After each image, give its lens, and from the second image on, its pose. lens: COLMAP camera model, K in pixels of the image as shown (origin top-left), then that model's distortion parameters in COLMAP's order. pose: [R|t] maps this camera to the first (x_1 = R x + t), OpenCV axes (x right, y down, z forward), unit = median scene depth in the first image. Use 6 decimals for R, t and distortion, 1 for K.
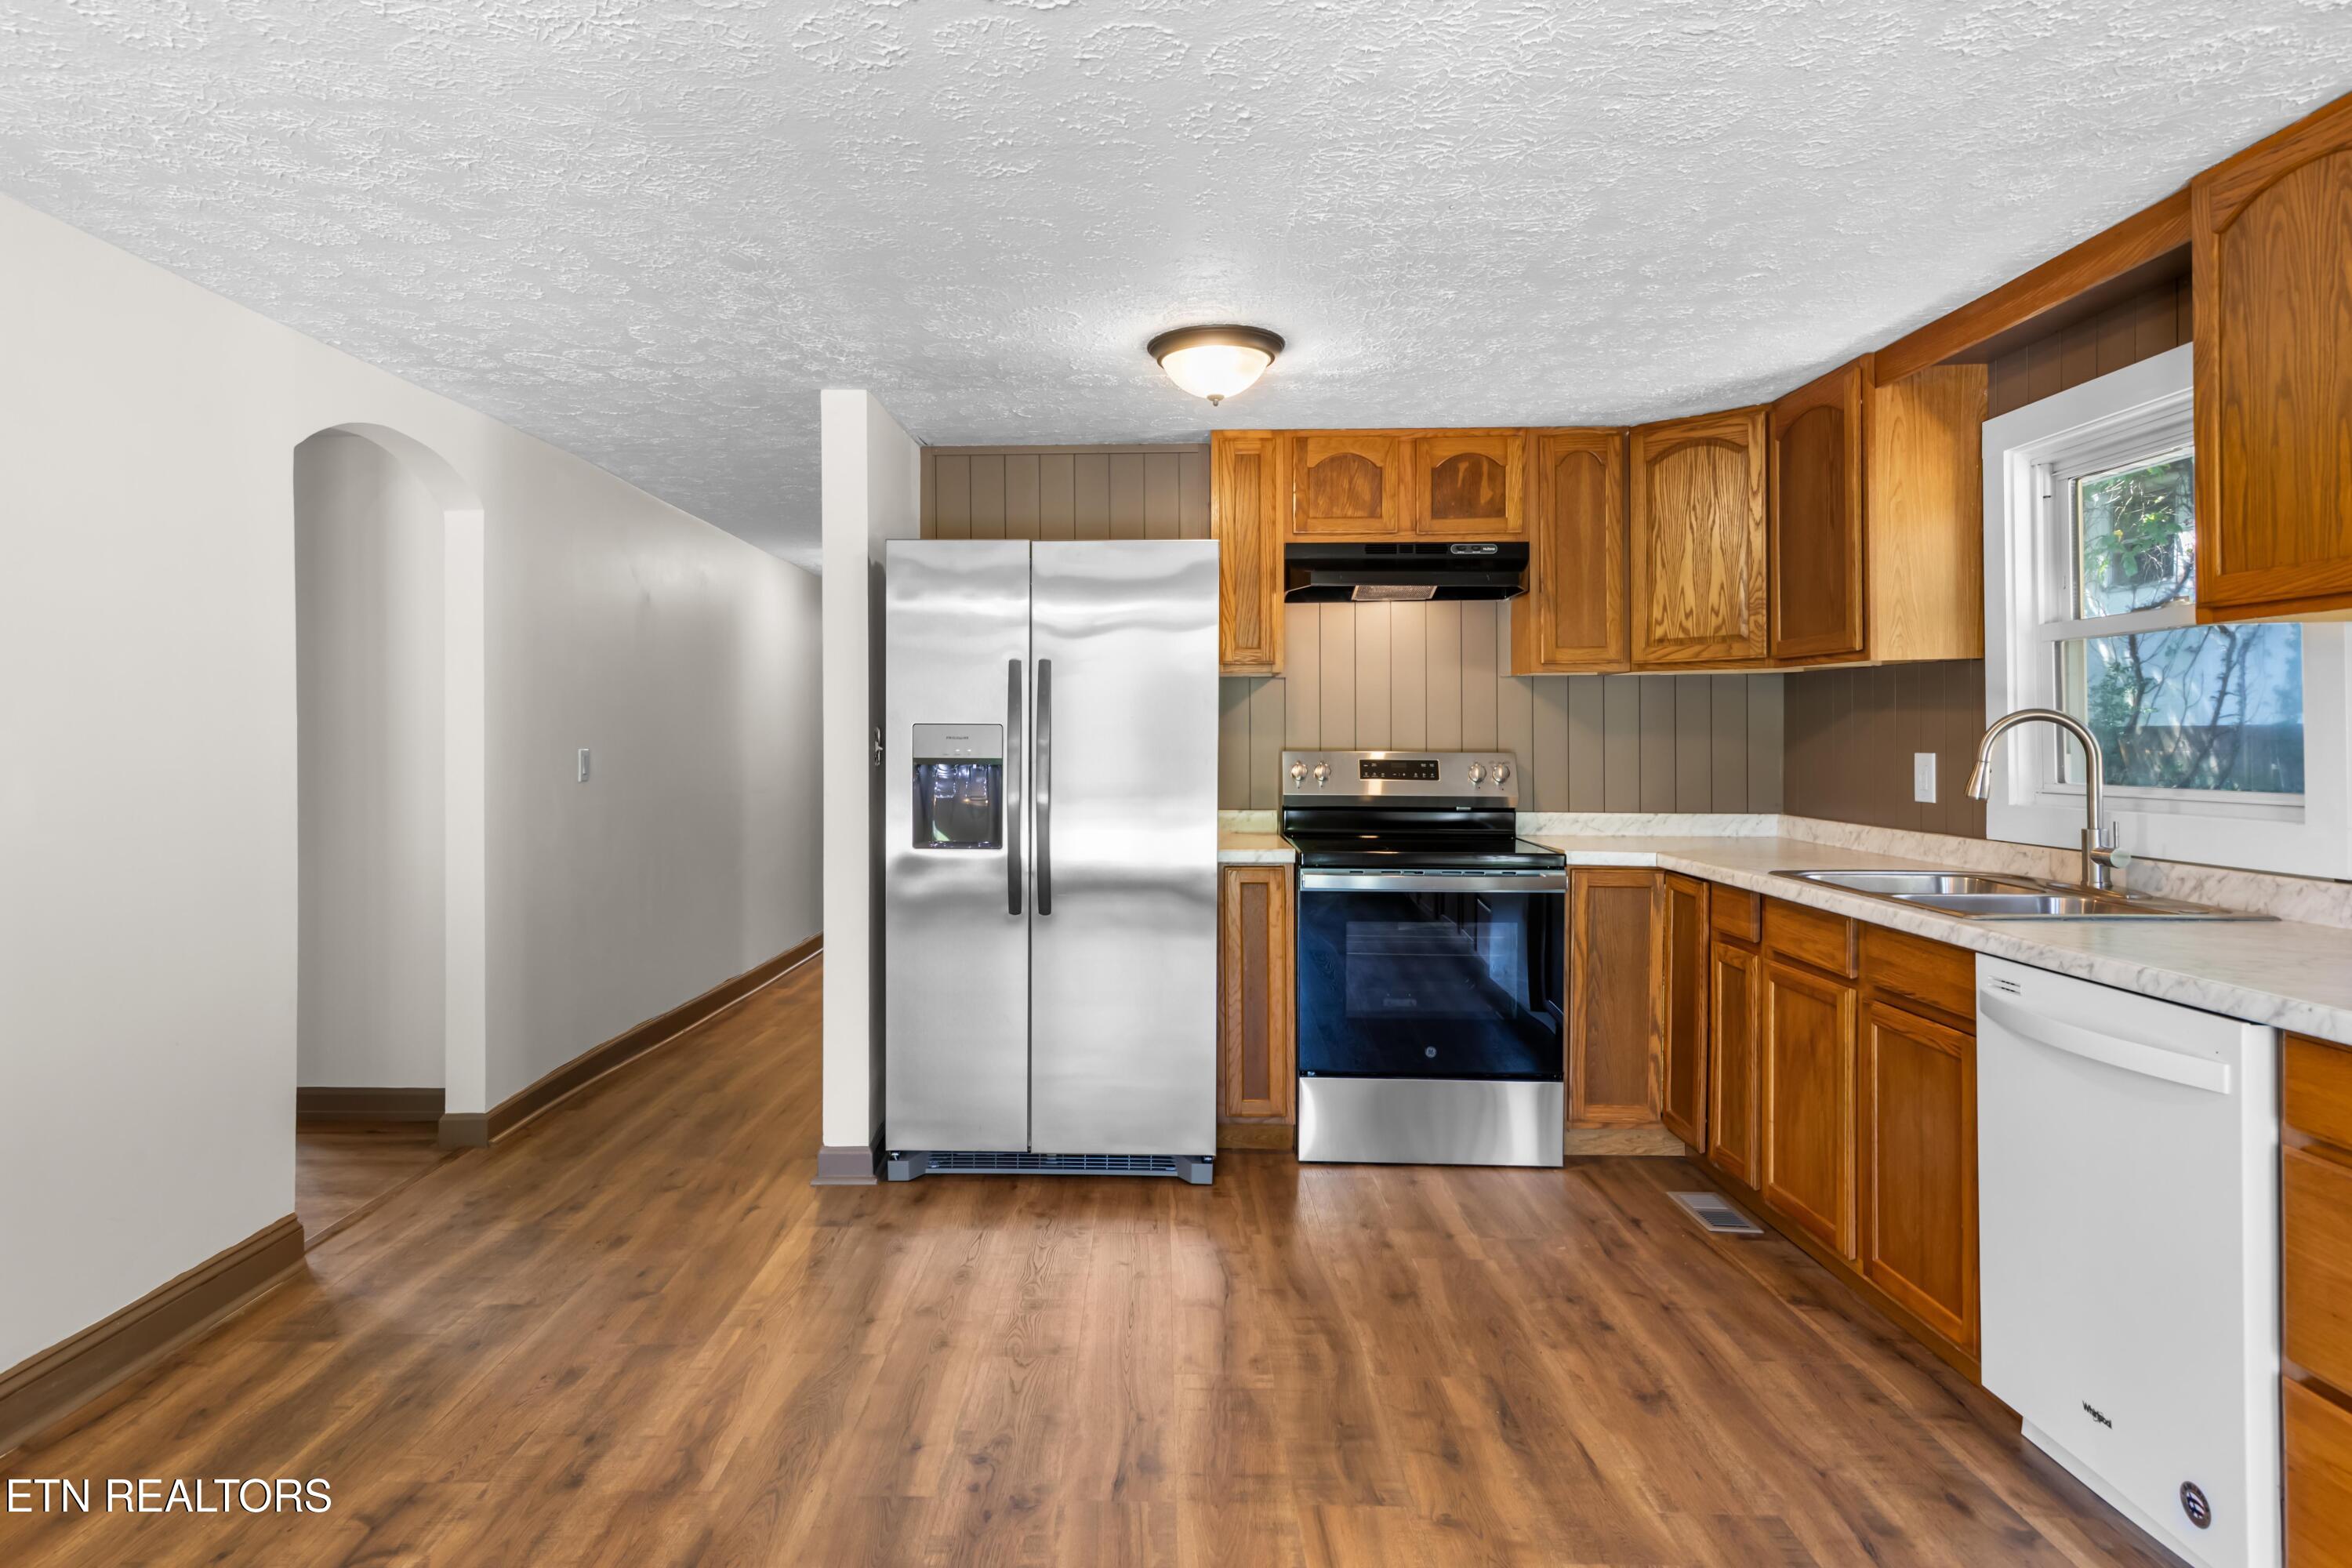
lens RADIAL K [[1374.8, 0, 1107.5], [0, 1374.8, 746.7], [0, 0, 1]] dist [0.006677, -0.000742]
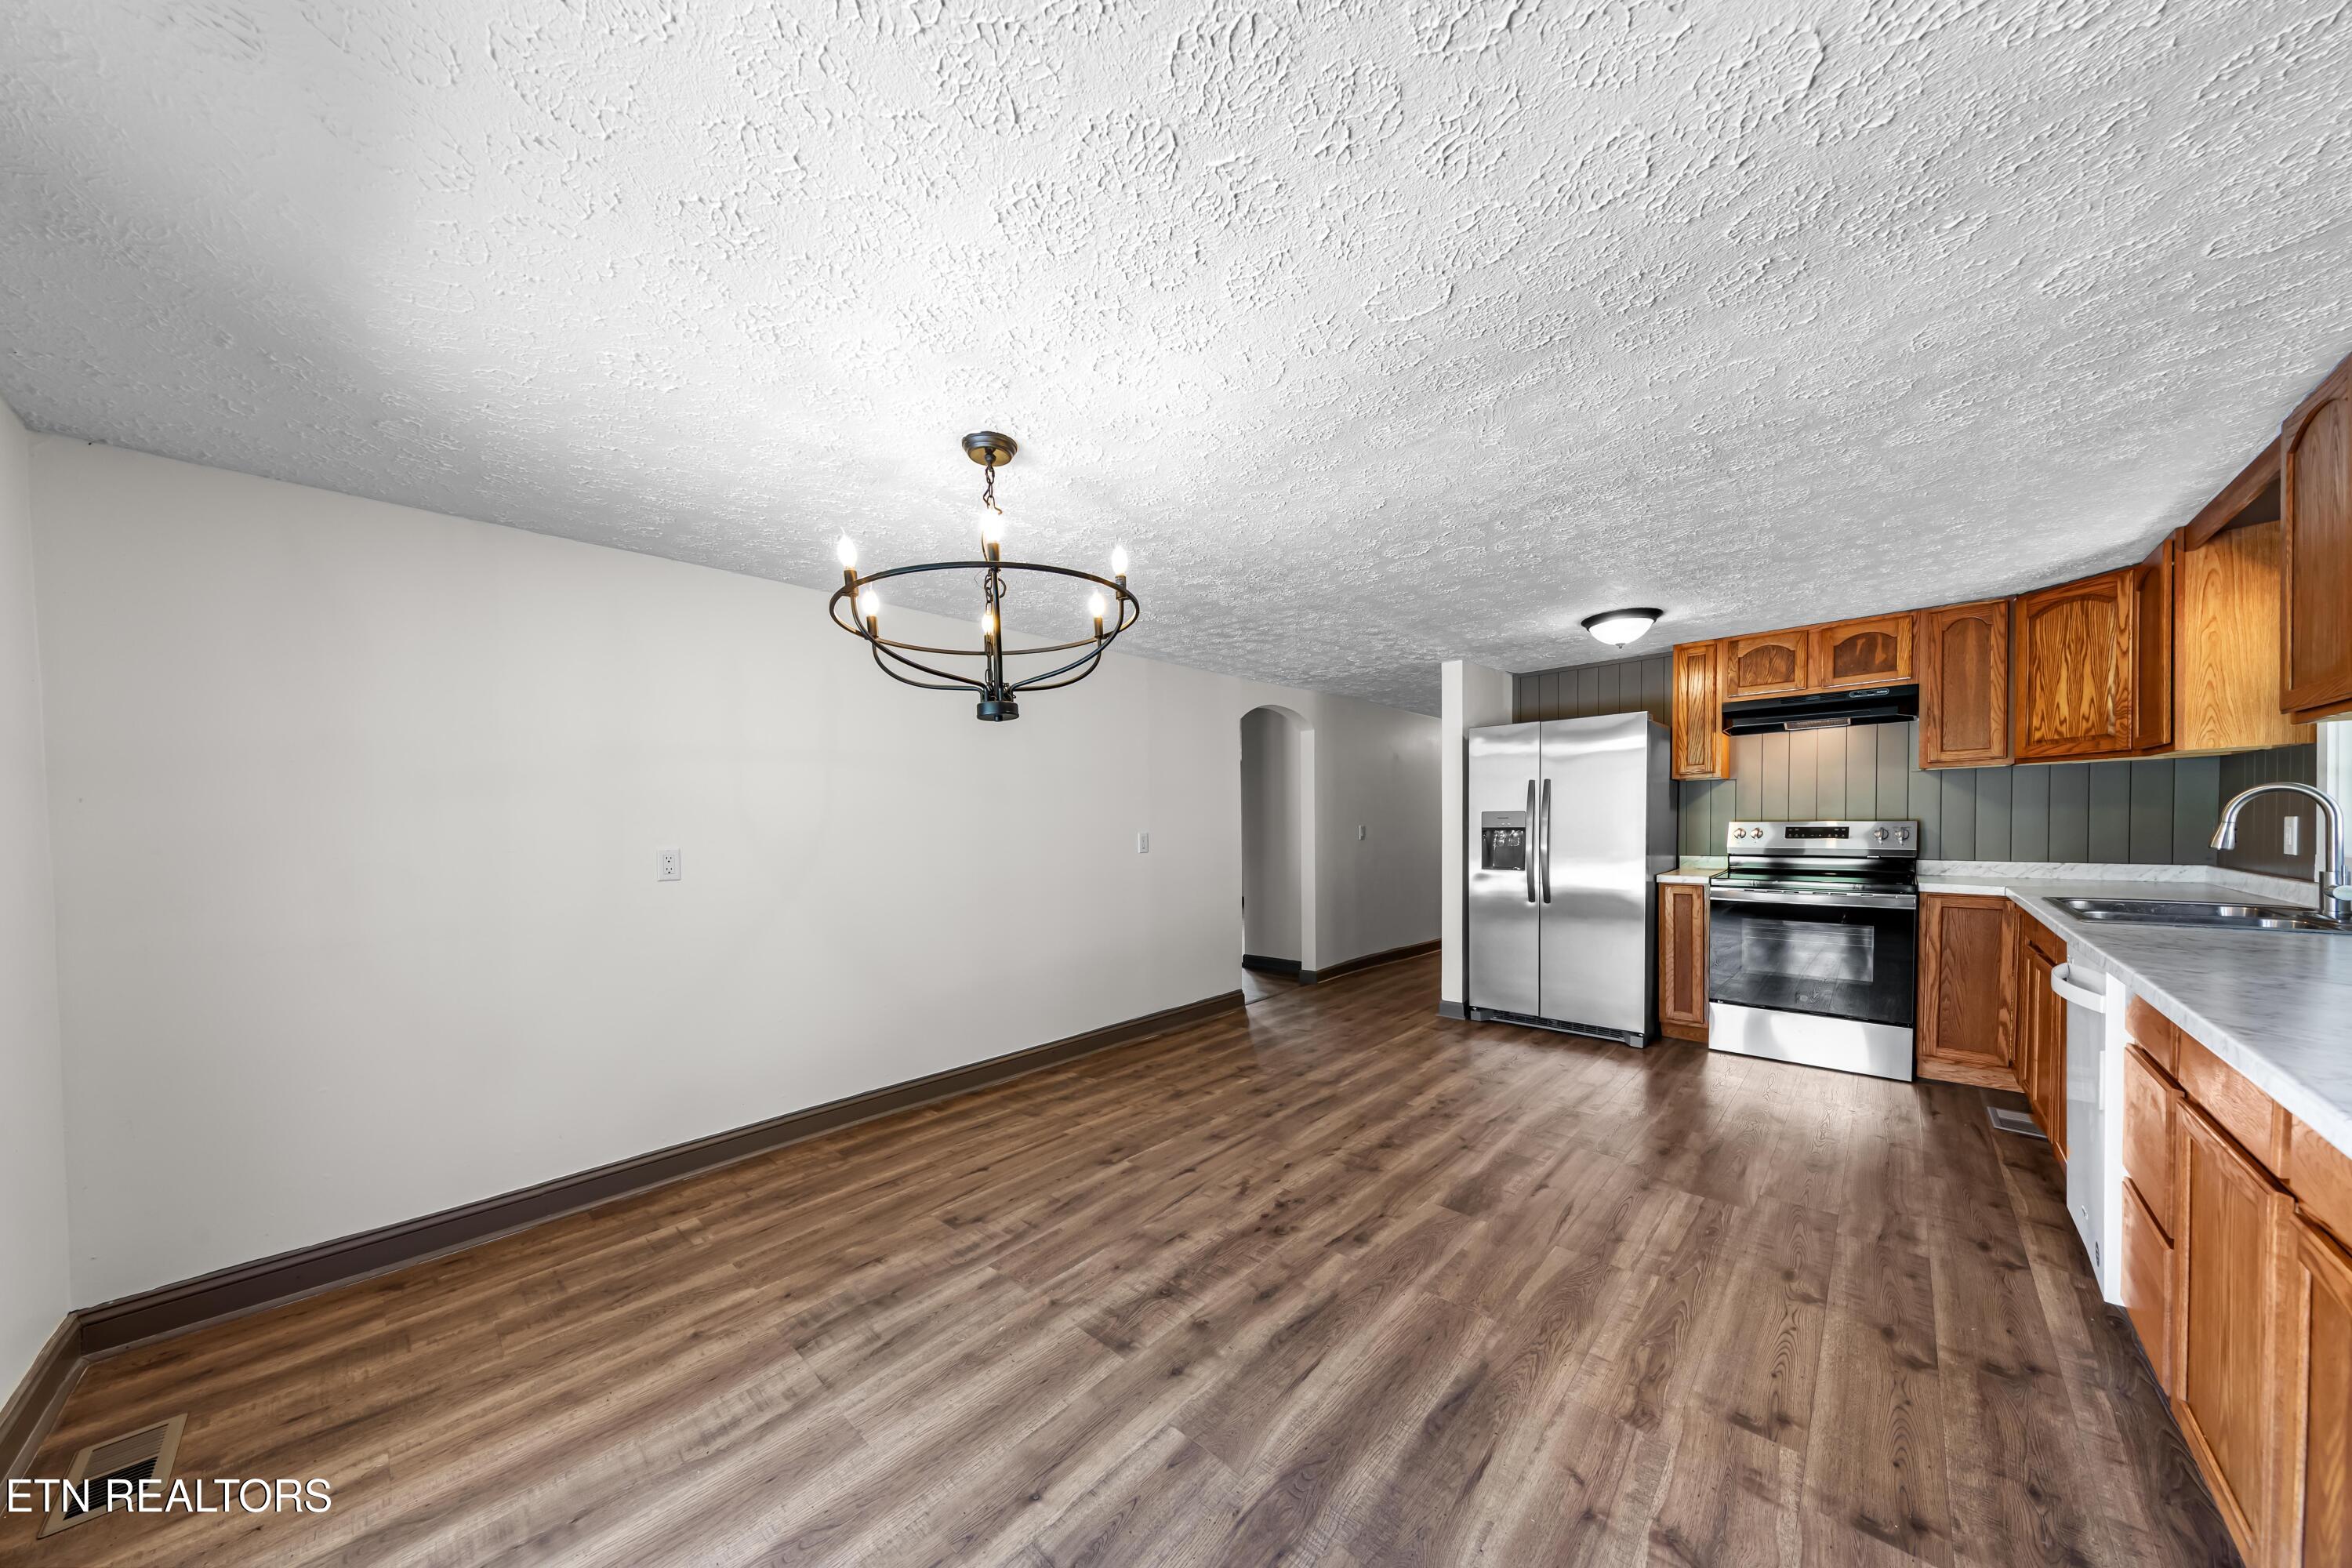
lens RADIAL K [[773.9, 0, 1153.6], [0, 773.9, 847.8], [0, 0, 1]] dist [0.006465, -0.000093]
pose [[0.742432, 0.007753, -0.669876, 0.299005], [0.011358, 0.999644, 0.024158, 0.004265], [0.669825, -0.025544, 0.742080, -0.260527]]
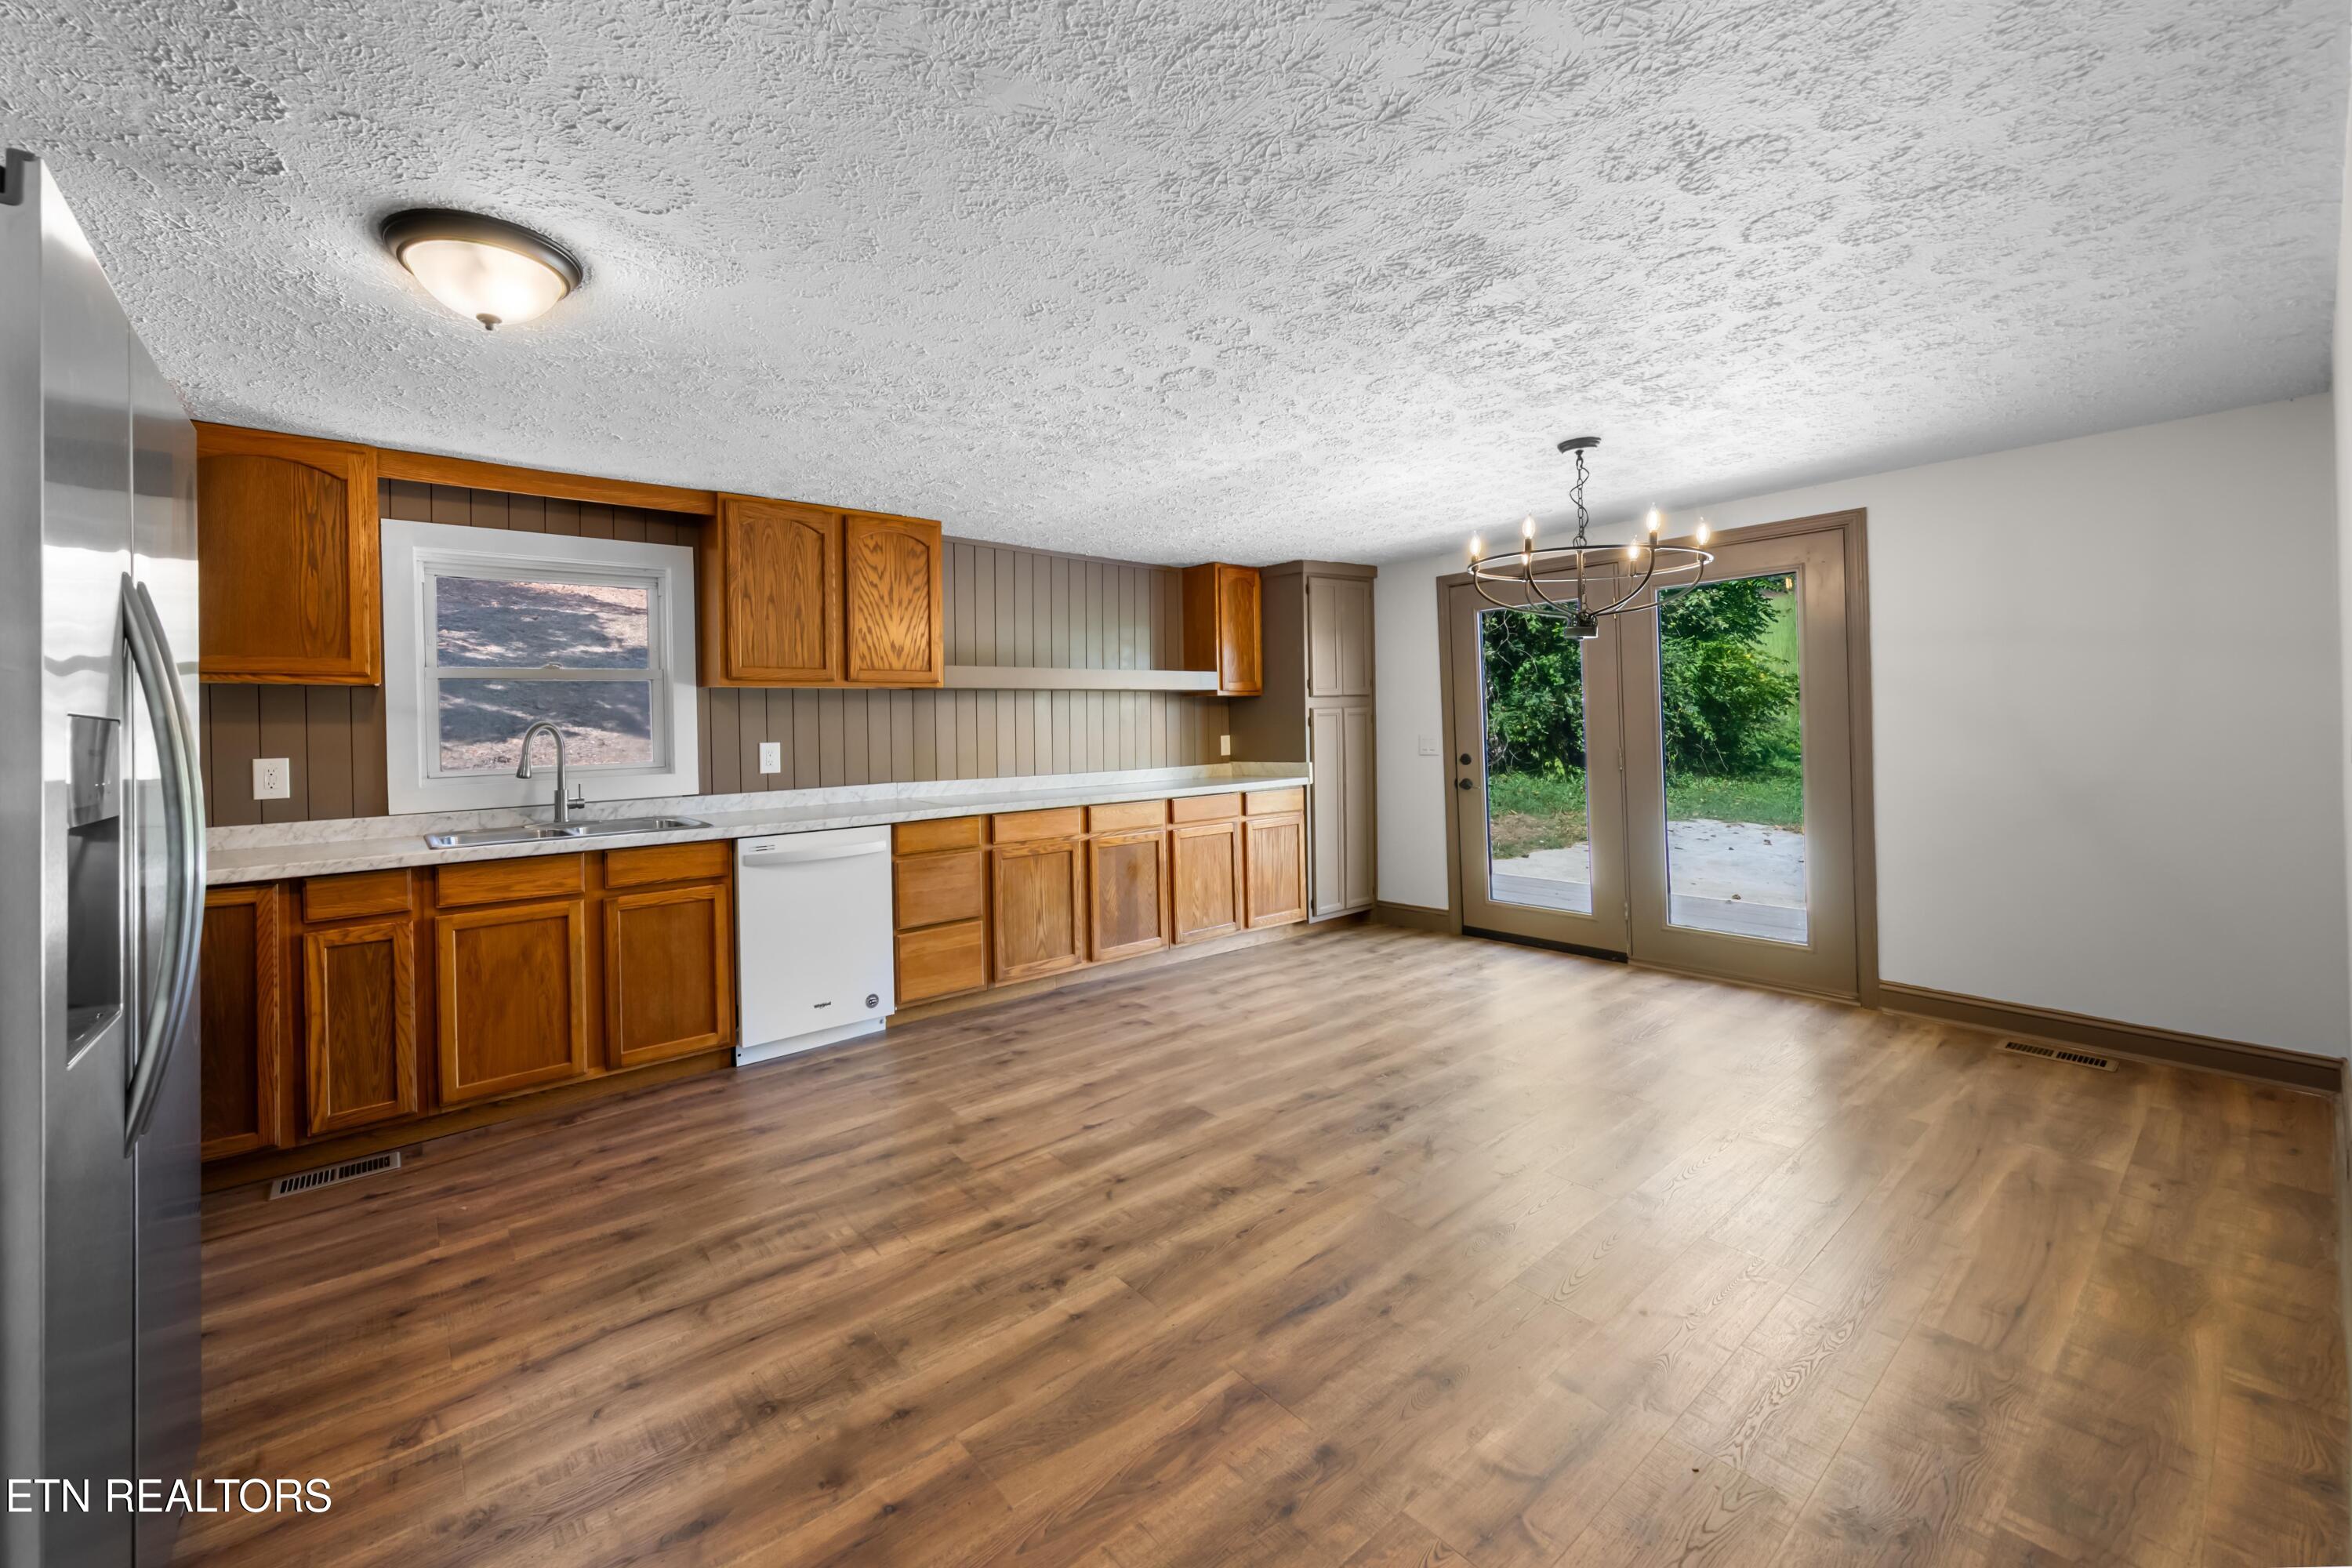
lens RADIAL K [[896.1, 0, 1098.5], [0, 896.1, 727.5], [0, 0, 1]] dist [0.000021, -0.000033]
pose [[-0.640649, 0.013164, 0.767721, -0.493314], [0.030865, 0.999486, 0.008618, -0.007746], [-0.767213, 0.029217, -0.640726, 0.955908]]
